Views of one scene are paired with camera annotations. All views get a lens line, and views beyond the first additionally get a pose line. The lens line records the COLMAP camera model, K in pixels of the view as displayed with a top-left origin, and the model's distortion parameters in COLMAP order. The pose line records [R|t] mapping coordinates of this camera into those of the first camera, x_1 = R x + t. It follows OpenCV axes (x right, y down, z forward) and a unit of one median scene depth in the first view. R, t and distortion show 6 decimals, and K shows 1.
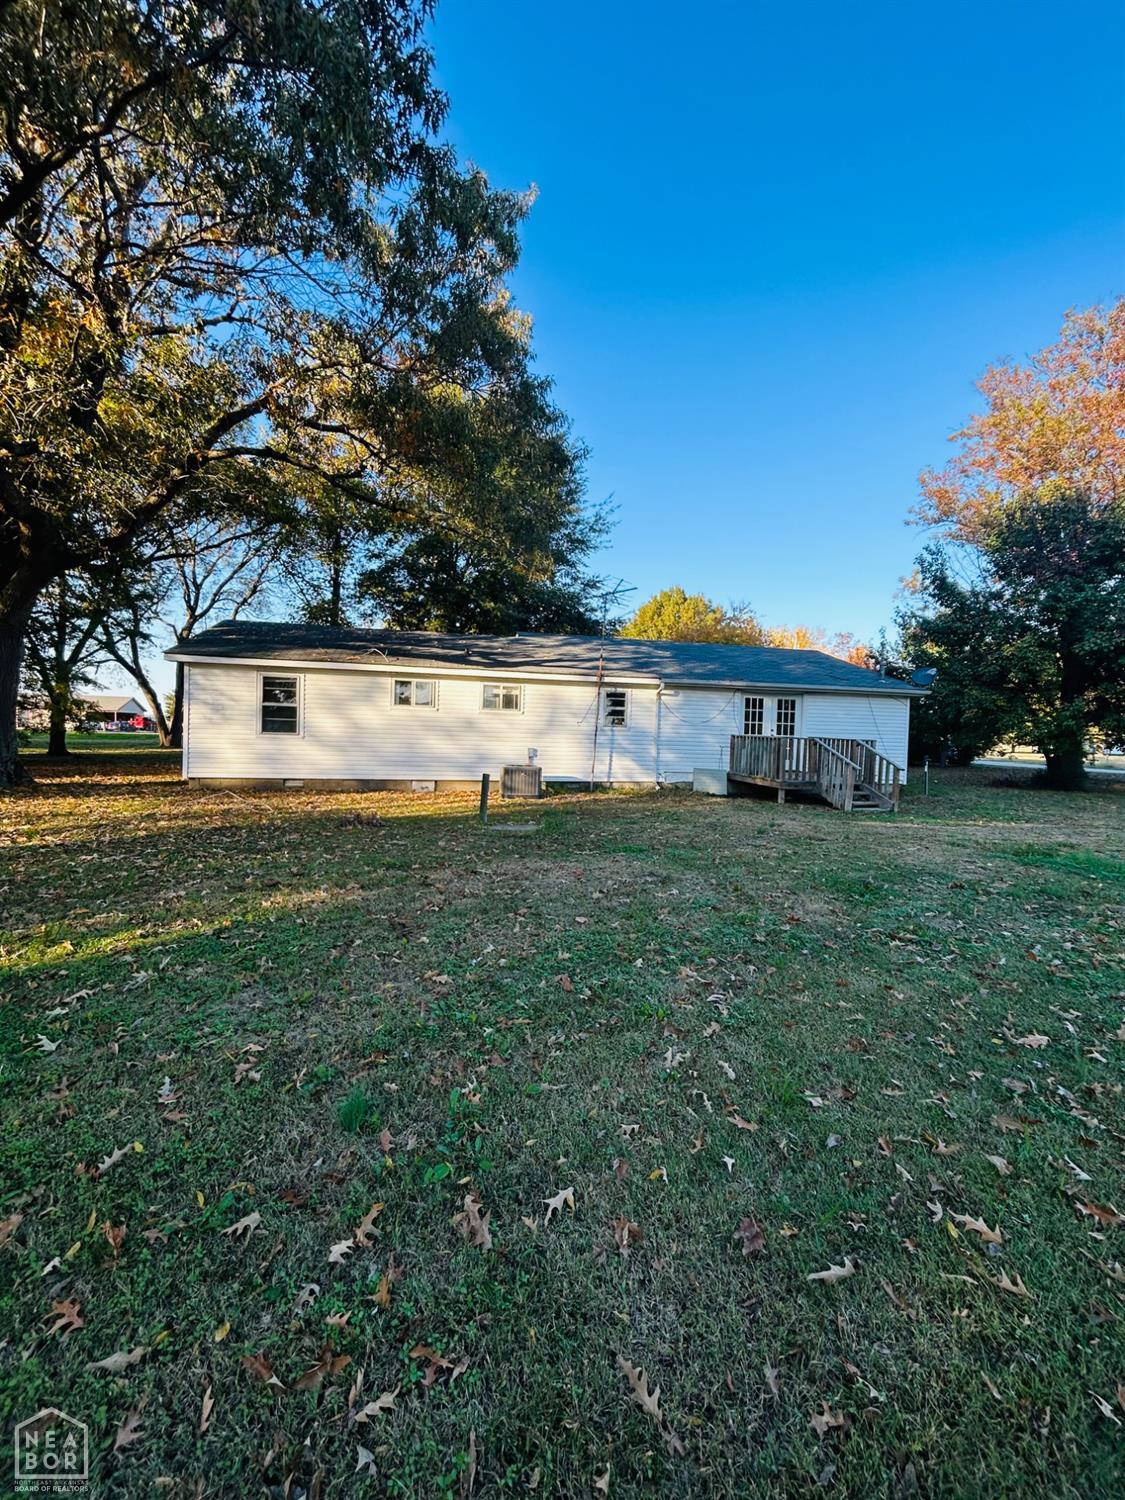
lens RADIAL K [[617.0, 0, 558.3], [0, 617.0, 754.6], [0, 0, 1]] dist [0.013614, 0.000295]
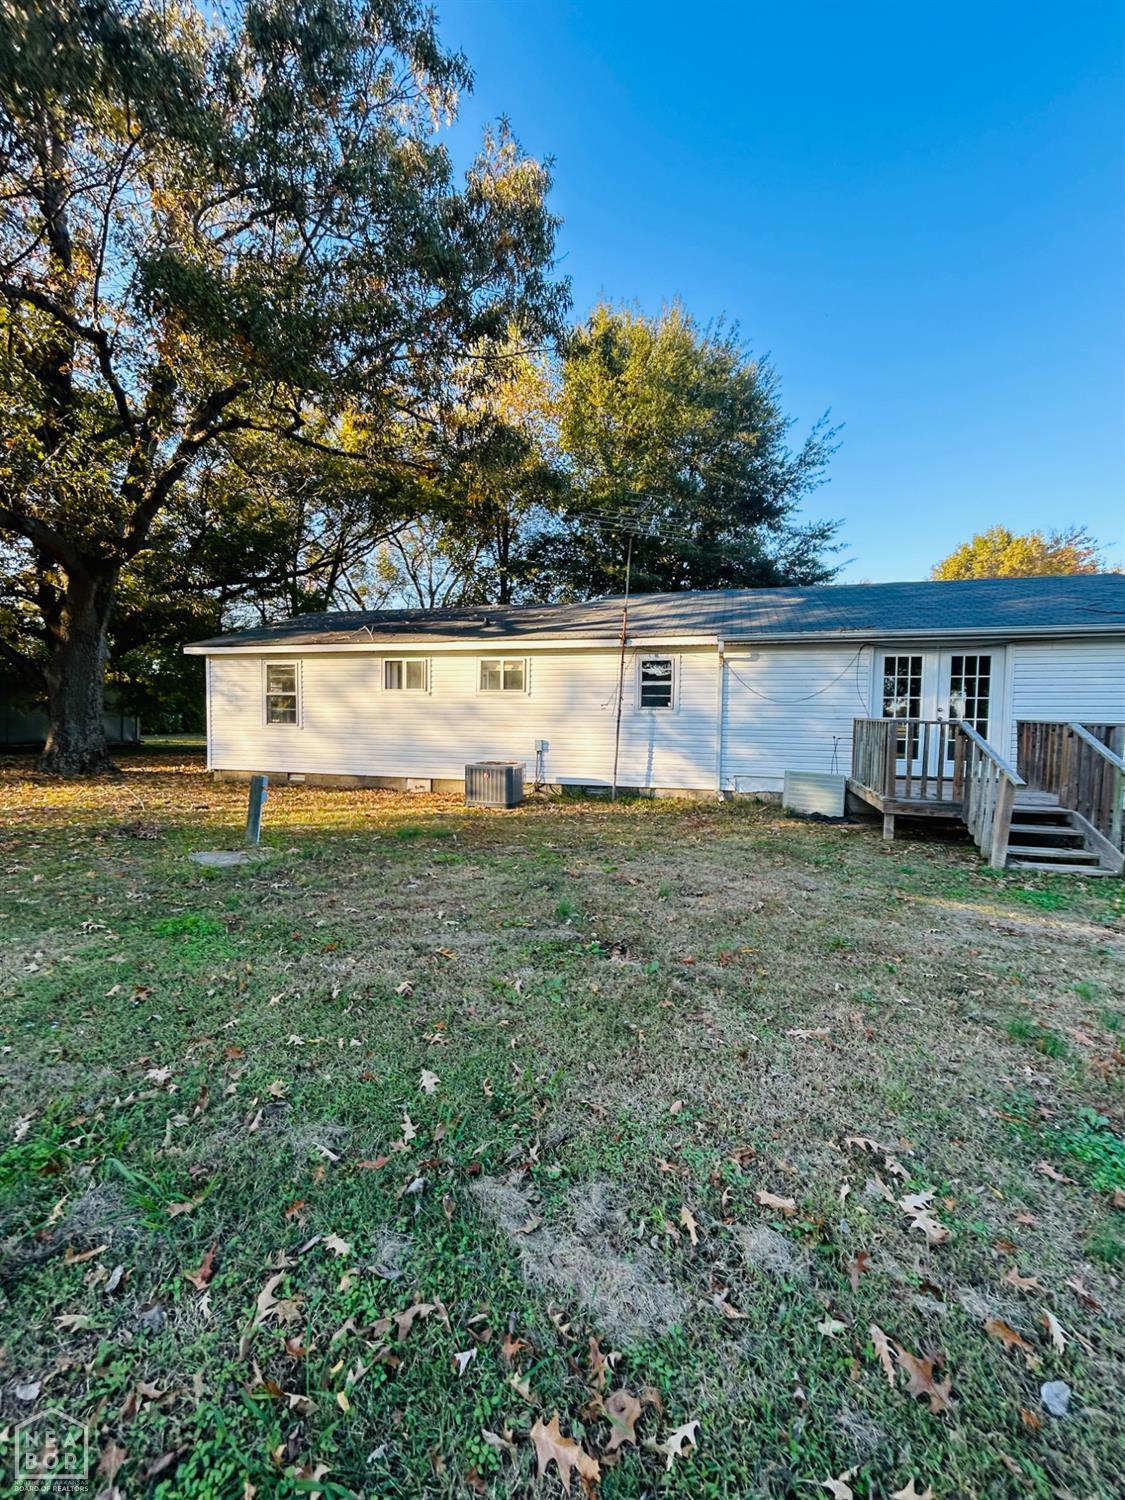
lens RADIAL K [[617.0, 0, 564.7], [0, 617.0, 744.4], [0, 0, 1]] dist [0.013614, 0.000295]
pose [[0.883557, 0.002992, -0.468314, 0.330326], [-0.005347, 0.999979, -0.003699, -0.002337], [0.468293, 0.005773, 0.883554, 0.334425]]
